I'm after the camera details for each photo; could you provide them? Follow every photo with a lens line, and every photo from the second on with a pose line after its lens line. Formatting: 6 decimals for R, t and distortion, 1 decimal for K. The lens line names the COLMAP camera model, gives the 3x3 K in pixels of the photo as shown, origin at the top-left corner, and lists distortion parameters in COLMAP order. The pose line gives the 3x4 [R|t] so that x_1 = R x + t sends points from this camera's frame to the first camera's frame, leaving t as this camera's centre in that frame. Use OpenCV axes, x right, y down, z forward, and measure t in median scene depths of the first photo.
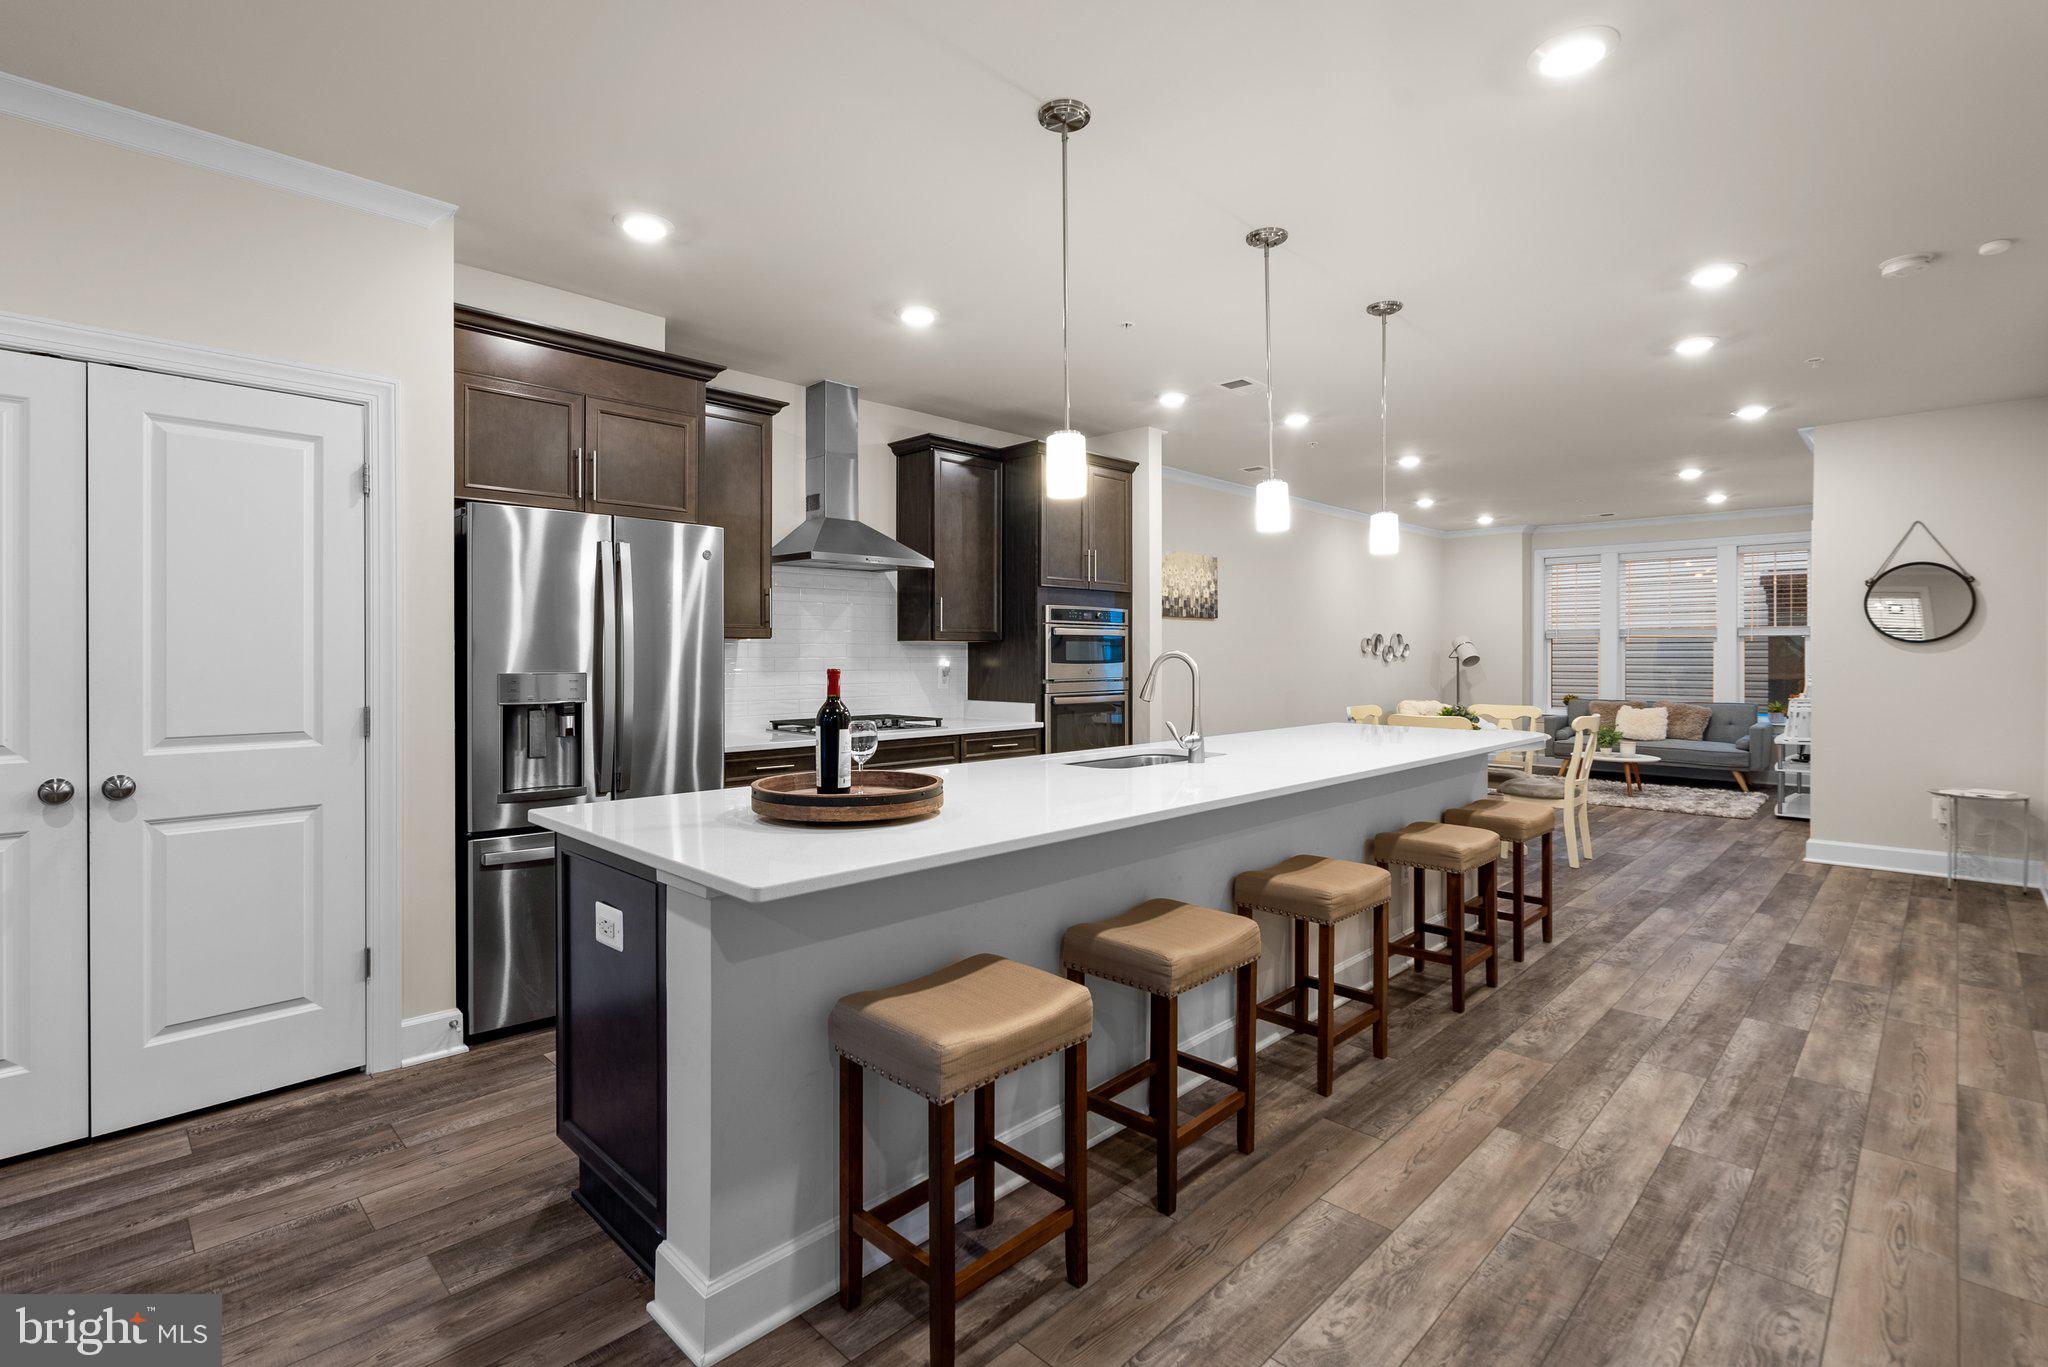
lens RADIAL K [[942.6, 0, 1011.6], [0, 942.6, 650.9], [0, 0, 1]] dist [-0.007592, 0.003088]
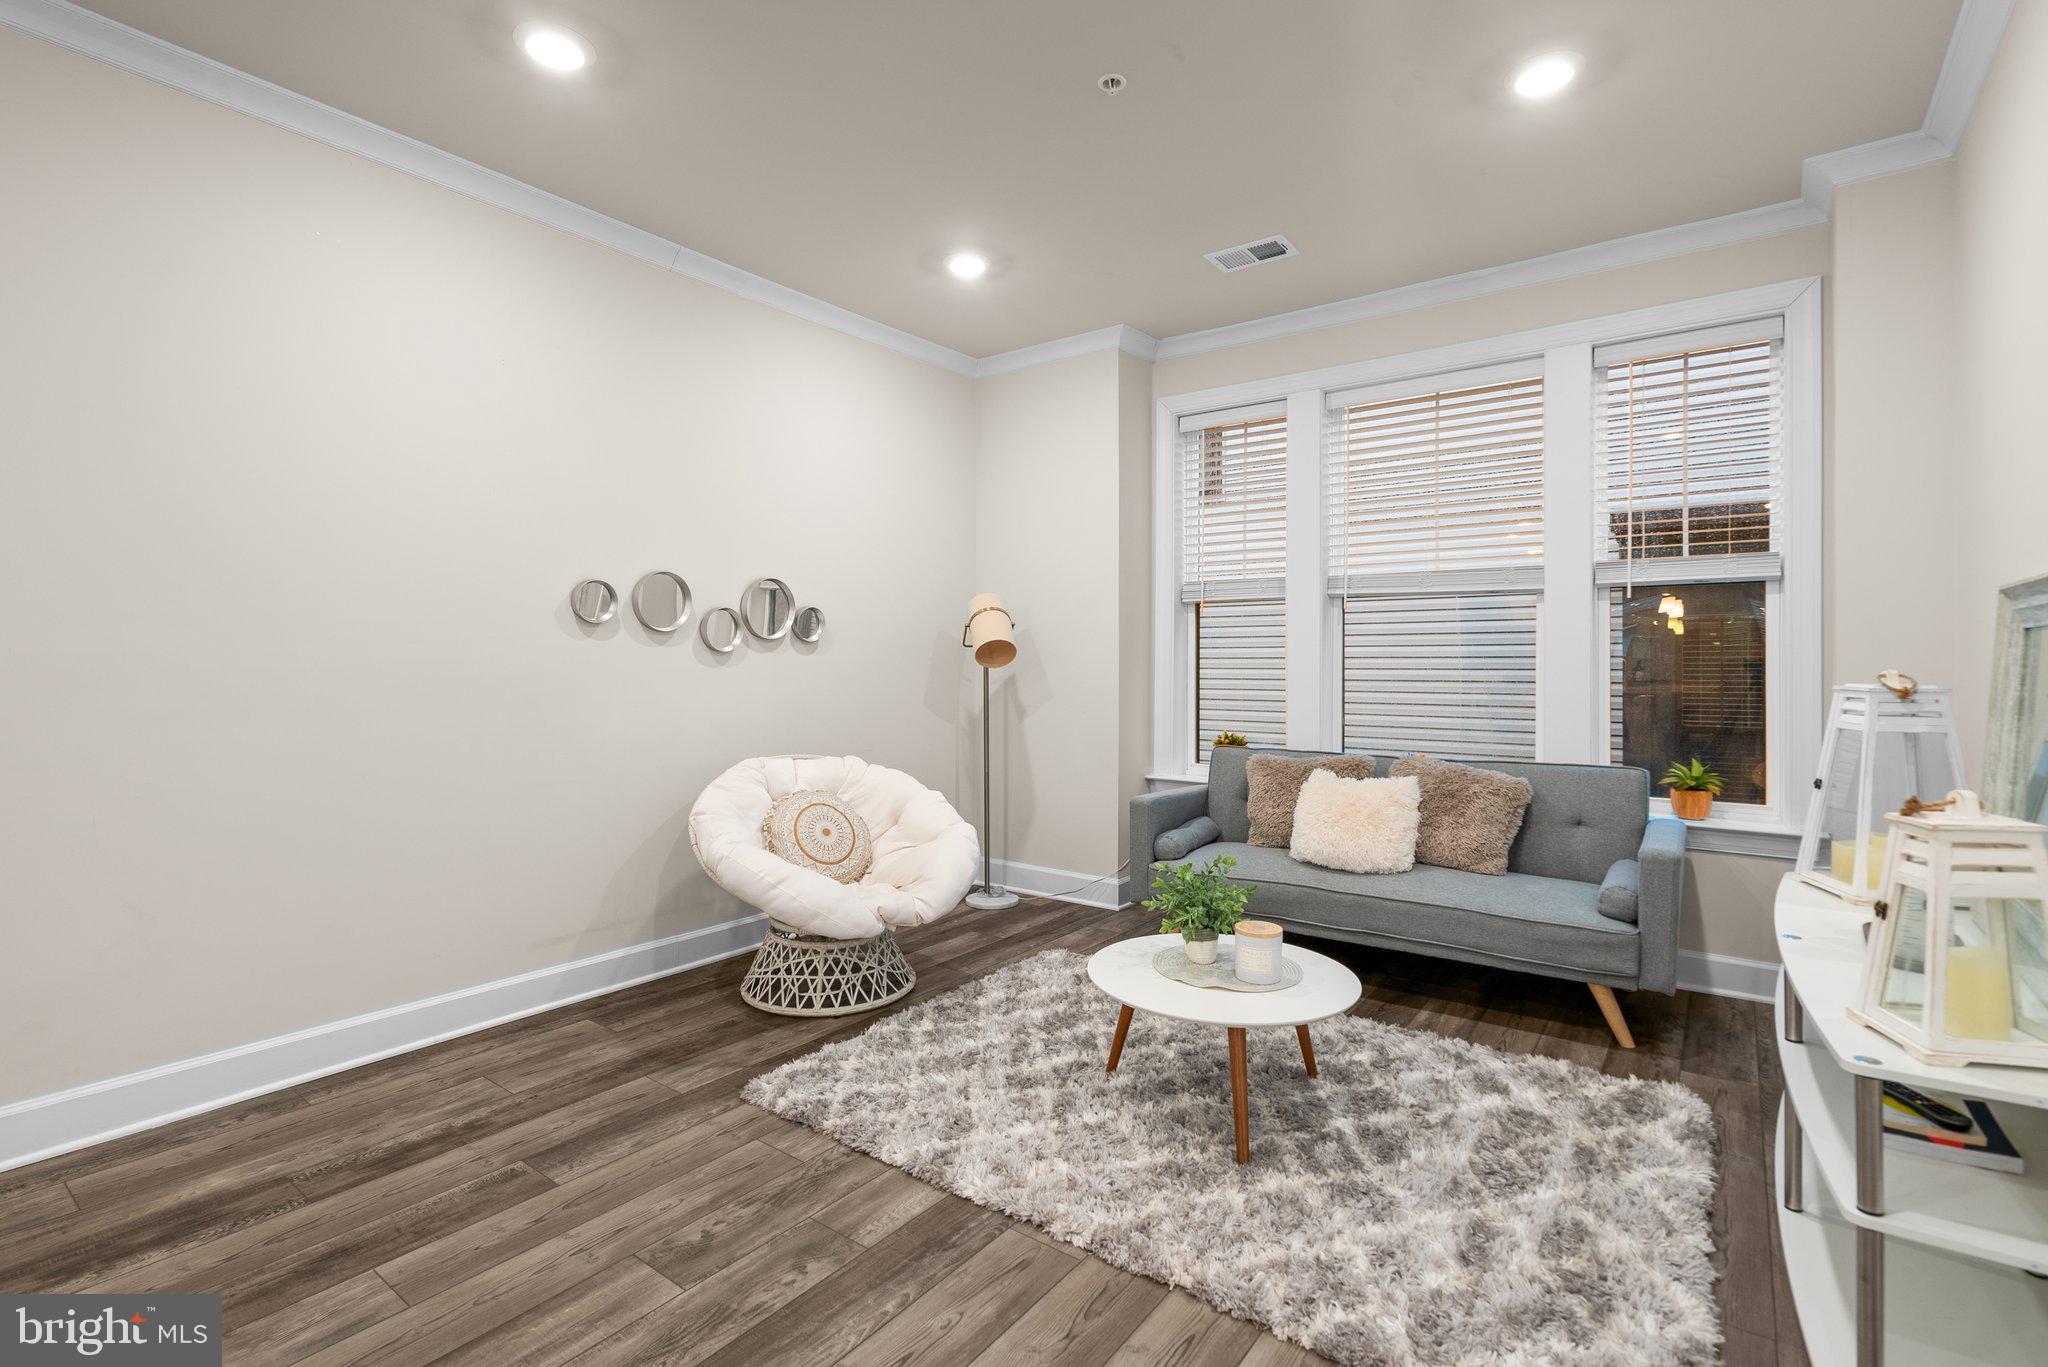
lens RADIAL K [[942.6, 0, 1016.8], [0, 942.6, 668.1], [0, 0, 1]] dist [-0.007592, 0.003088]
pose [[0.990500, 0.001178, 0.137505, 1.164874], [-0.002338, 0.999963, 0.008276, 0.035792], [-0.137491, -0.008519, 0.990466, 1.561849]]
